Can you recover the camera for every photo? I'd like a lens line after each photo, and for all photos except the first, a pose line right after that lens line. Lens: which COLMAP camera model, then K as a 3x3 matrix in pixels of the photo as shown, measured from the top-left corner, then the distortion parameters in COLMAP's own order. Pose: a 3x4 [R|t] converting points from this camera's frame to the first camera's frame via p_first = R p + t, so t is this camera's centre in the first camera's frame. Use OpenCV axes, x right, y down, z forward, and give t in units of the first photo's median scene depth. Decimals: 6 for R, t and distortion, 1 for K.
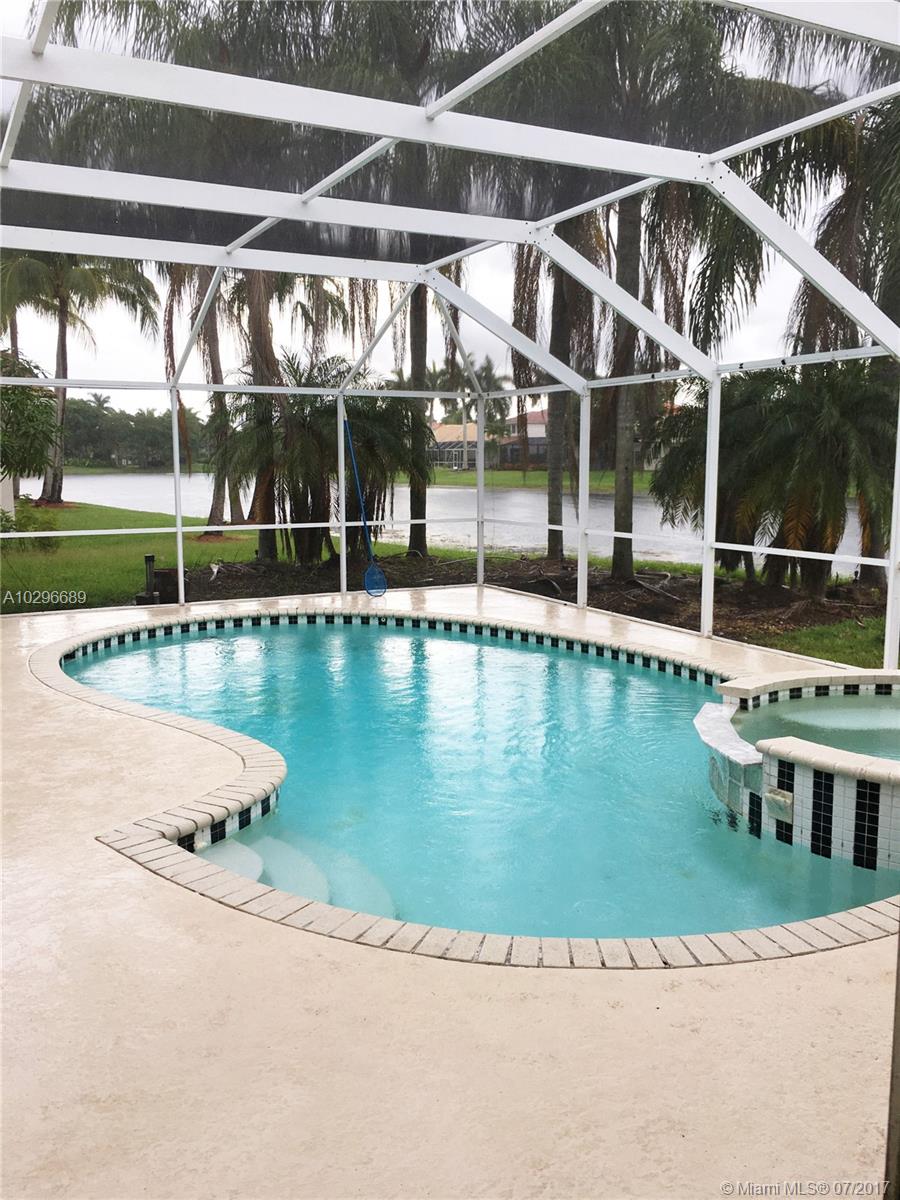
lens RADIAL K [[1021.1, 0, 450.0], [0, 1021.1, 600.0], [0, 0, 1]] dist [0.035973, -0.004662]
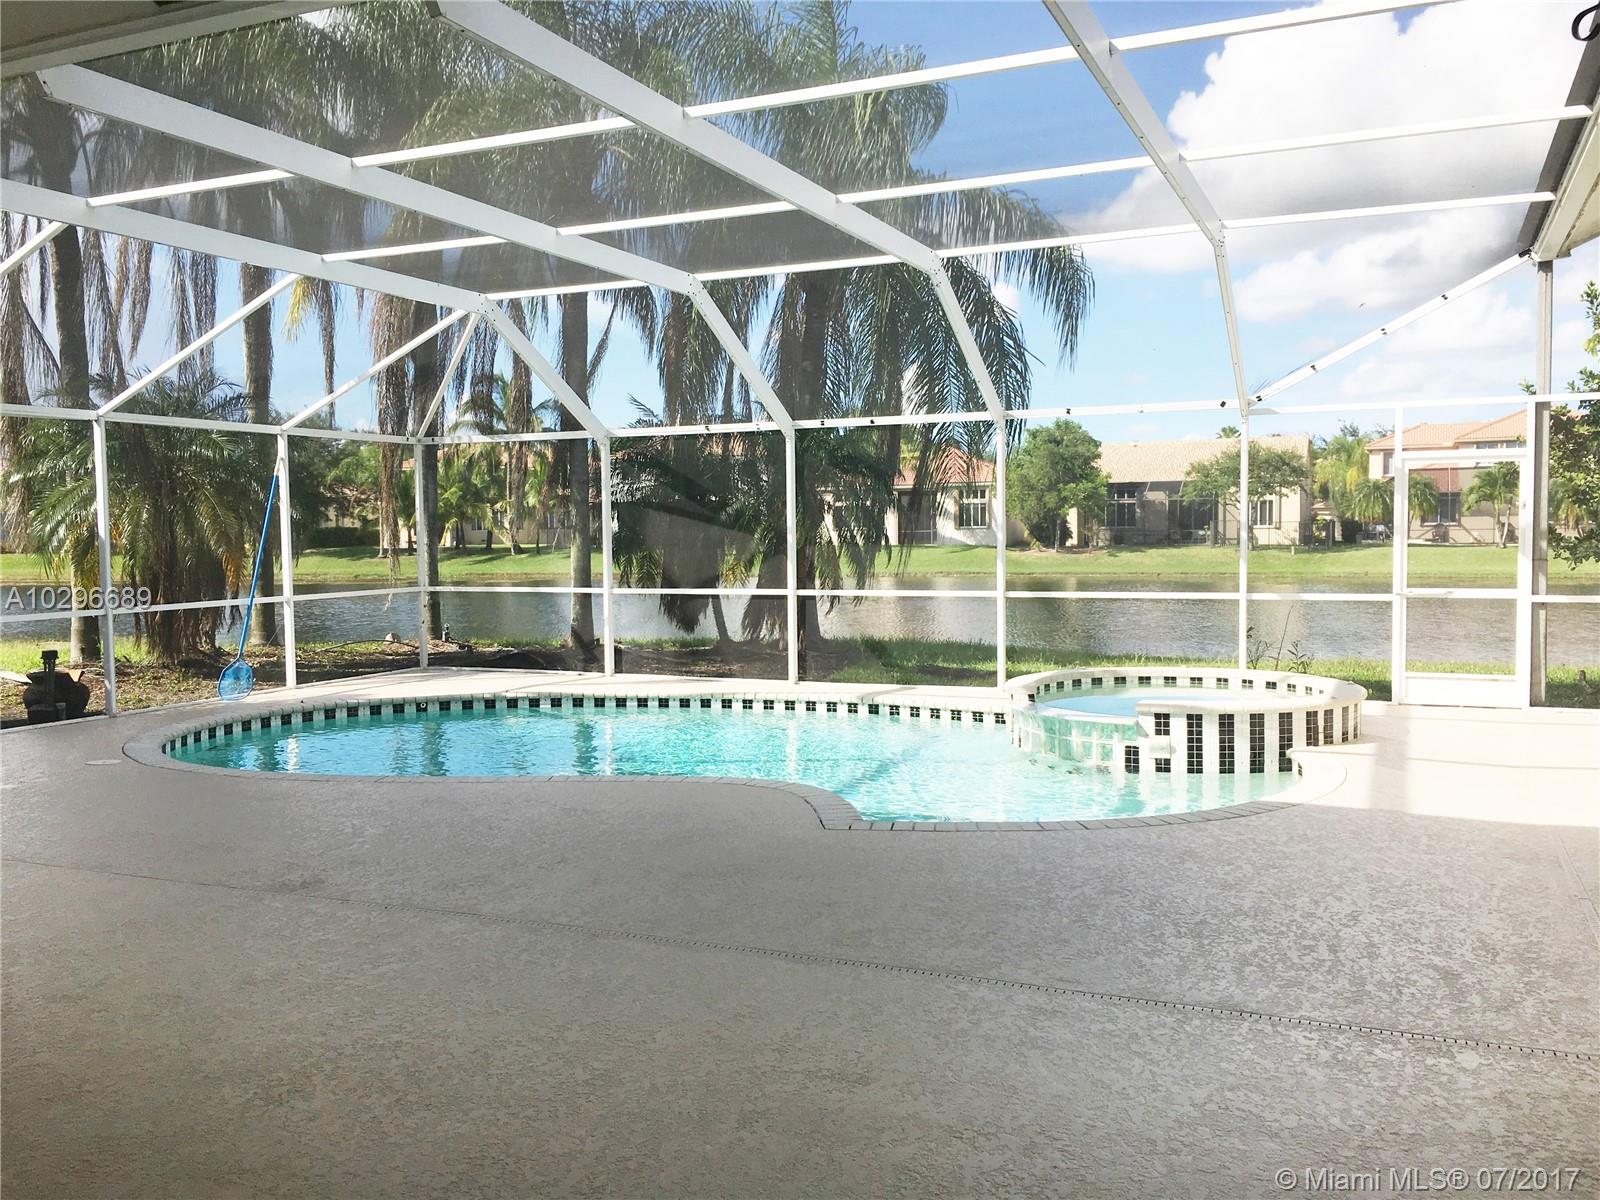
lens RADIAL K [[1379.1, 0, 800.0], [0, 1379.1, 600.0], [0, 0, 1]] dist [0.078627, -0.140663]
pose [[0.776863, -0.034488, 0.628725, -1.218858], [0.094193, 0.993629, -0.061882, 0.073958], [-0.622585, 0.107296, 0.775162, -0.163810]]
